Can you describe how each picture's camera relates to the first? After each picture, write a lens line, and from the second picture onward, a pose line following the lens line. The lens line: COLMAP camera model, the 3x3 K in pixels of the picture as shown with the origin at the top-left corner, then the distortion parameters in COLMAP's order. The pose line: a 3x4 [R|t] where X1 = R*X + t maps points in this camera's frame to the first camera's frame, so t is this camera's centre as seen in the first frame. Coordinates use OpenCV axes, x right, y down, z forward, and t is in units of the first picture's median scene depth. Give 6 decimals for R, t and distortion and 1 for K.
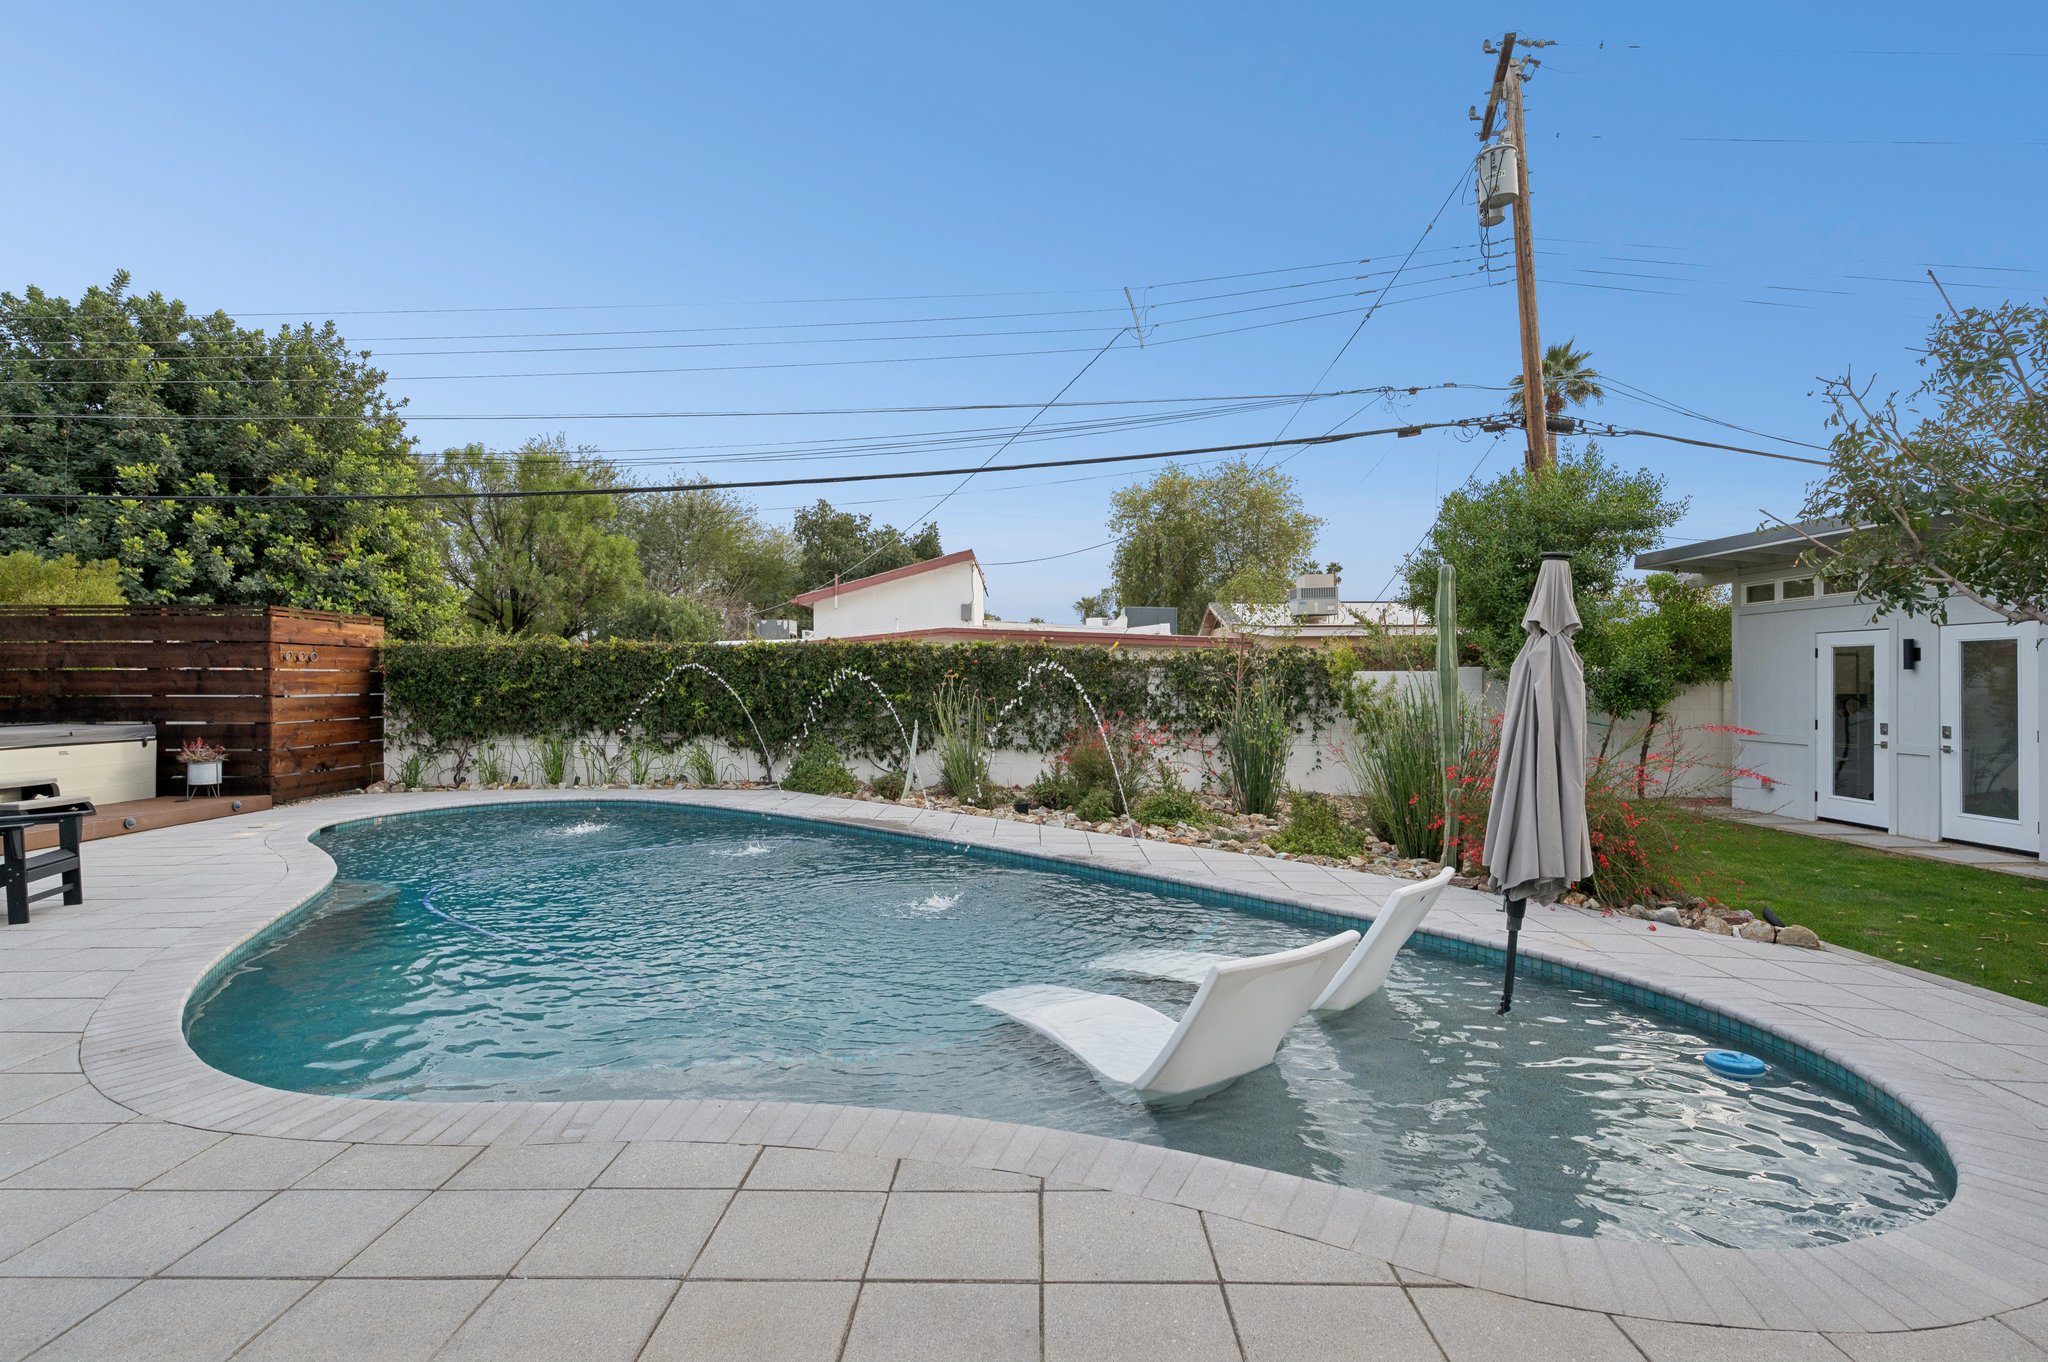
lens RADIAL K [[1008.4, 0, 1027.7], [0, 1008.4, 686.8], [0, 0, 1]] dist [-0.003627, 0.002035]
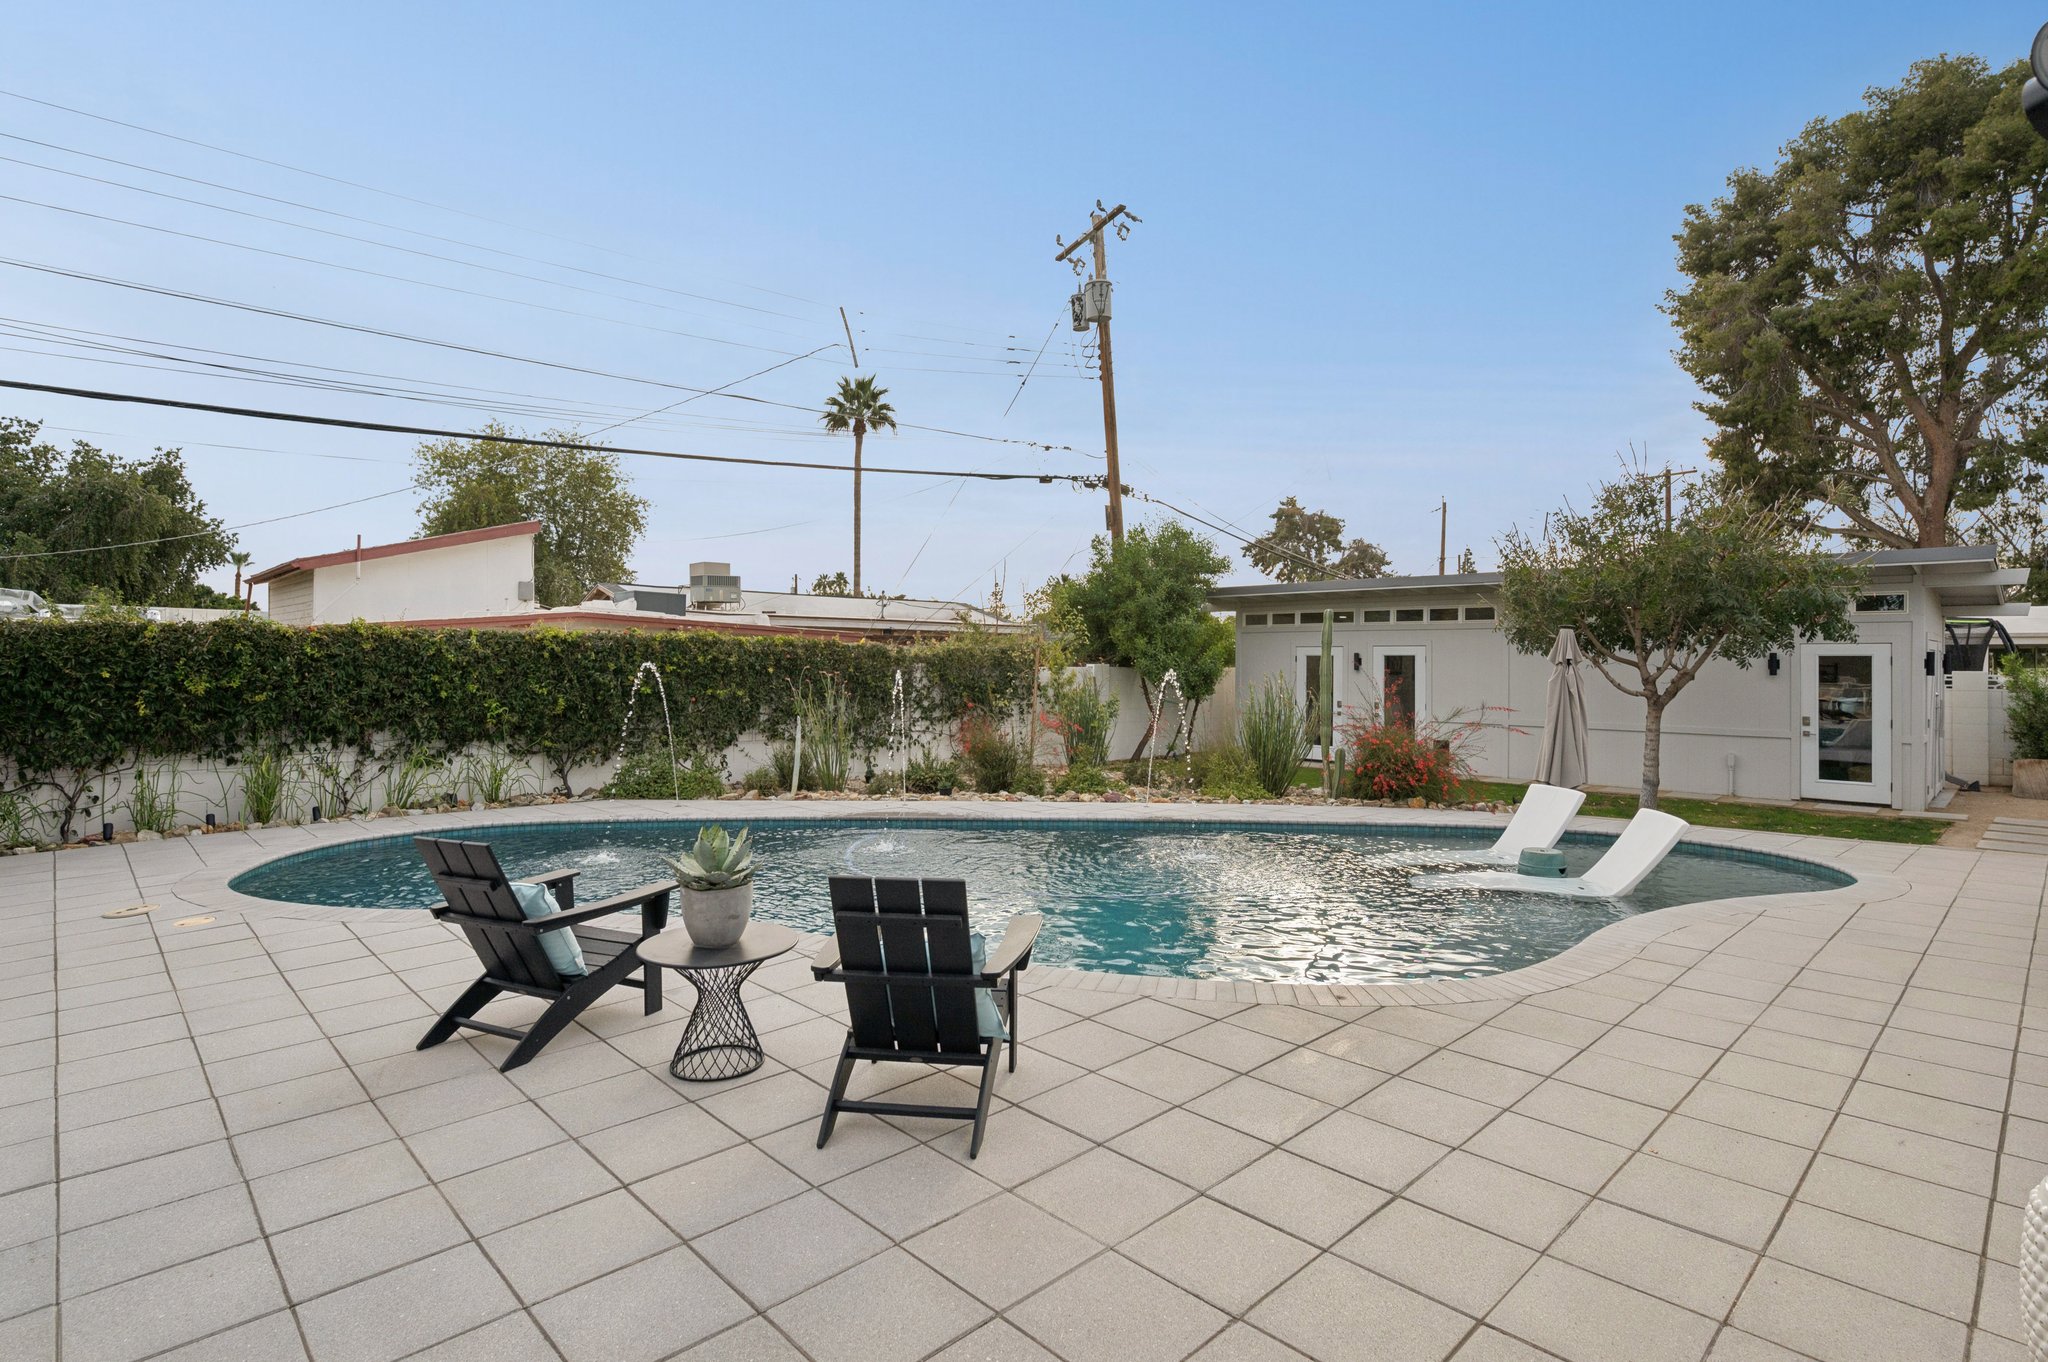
lens RADIAL K [[1008.4, 0, 1032.0], [0, 1008.4, 660.4], [0, 0, 1]] dist [-0.003627, 0.002035]
pose [[0.715829, 0.007900, 0.698231, -0.573784], [-0.004084, 0.999966, -0.007127, -0.014685], [-0.698264, 0.002250, 0.715837, 0.100251]]
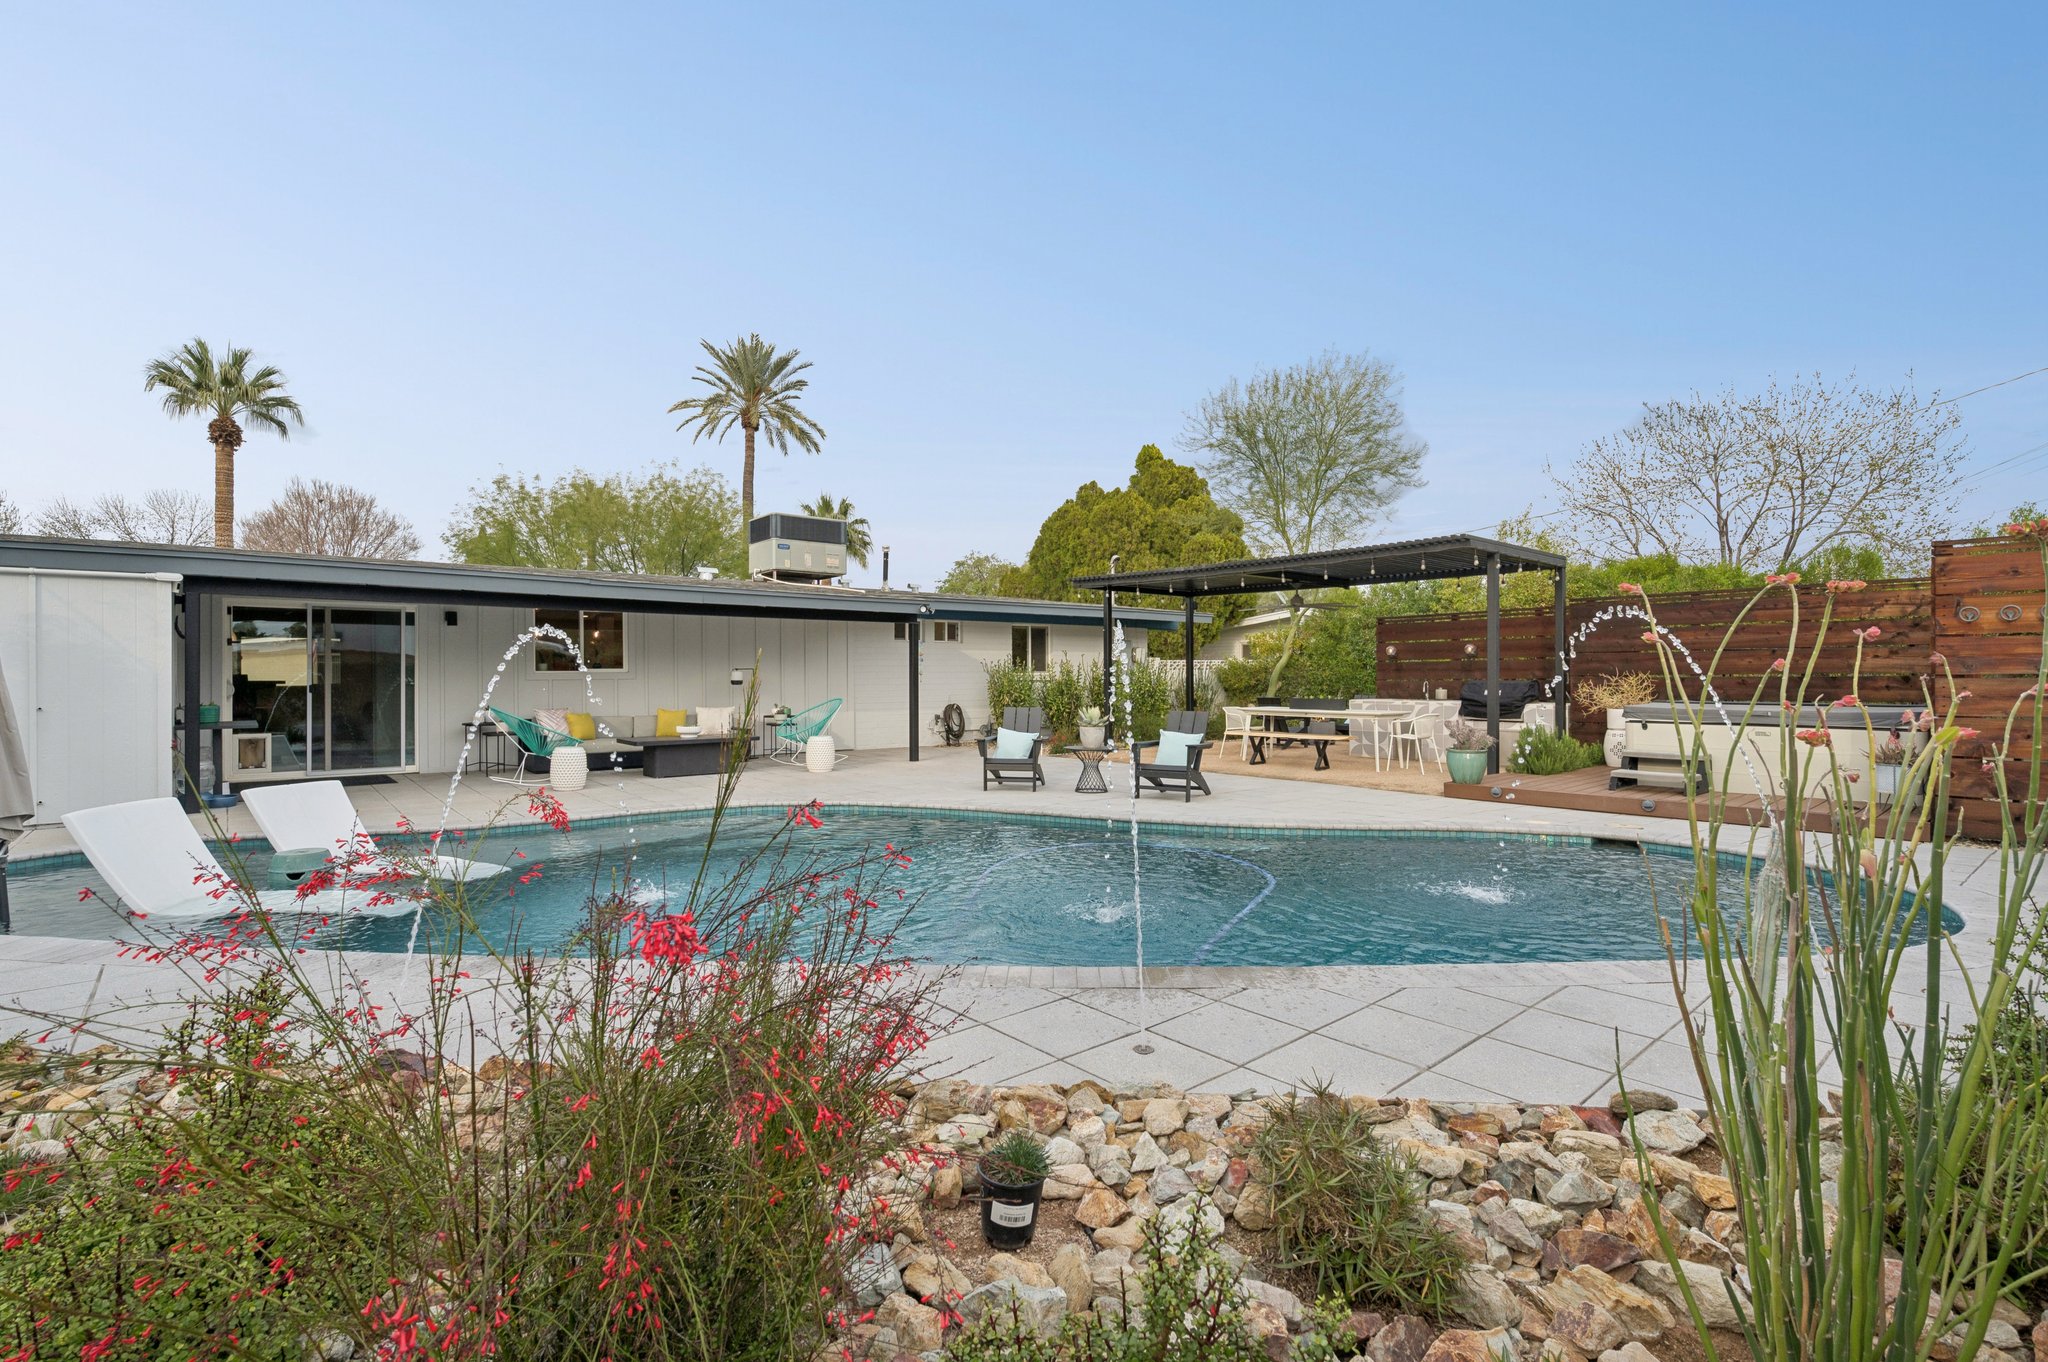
lens RADIAL K [[946.9, 0, 1014.6], [0, 946.9, 691.7], [0, 0, 1]] dist [-0.012690, -0.000336]
pose [[-0.764318, 0.019444, -0.644547, 0.109792], [0.004743, 0.999688, 0.024533, 0.000713], [0.644822, 0.015694, -0.764171, 0.923378]]
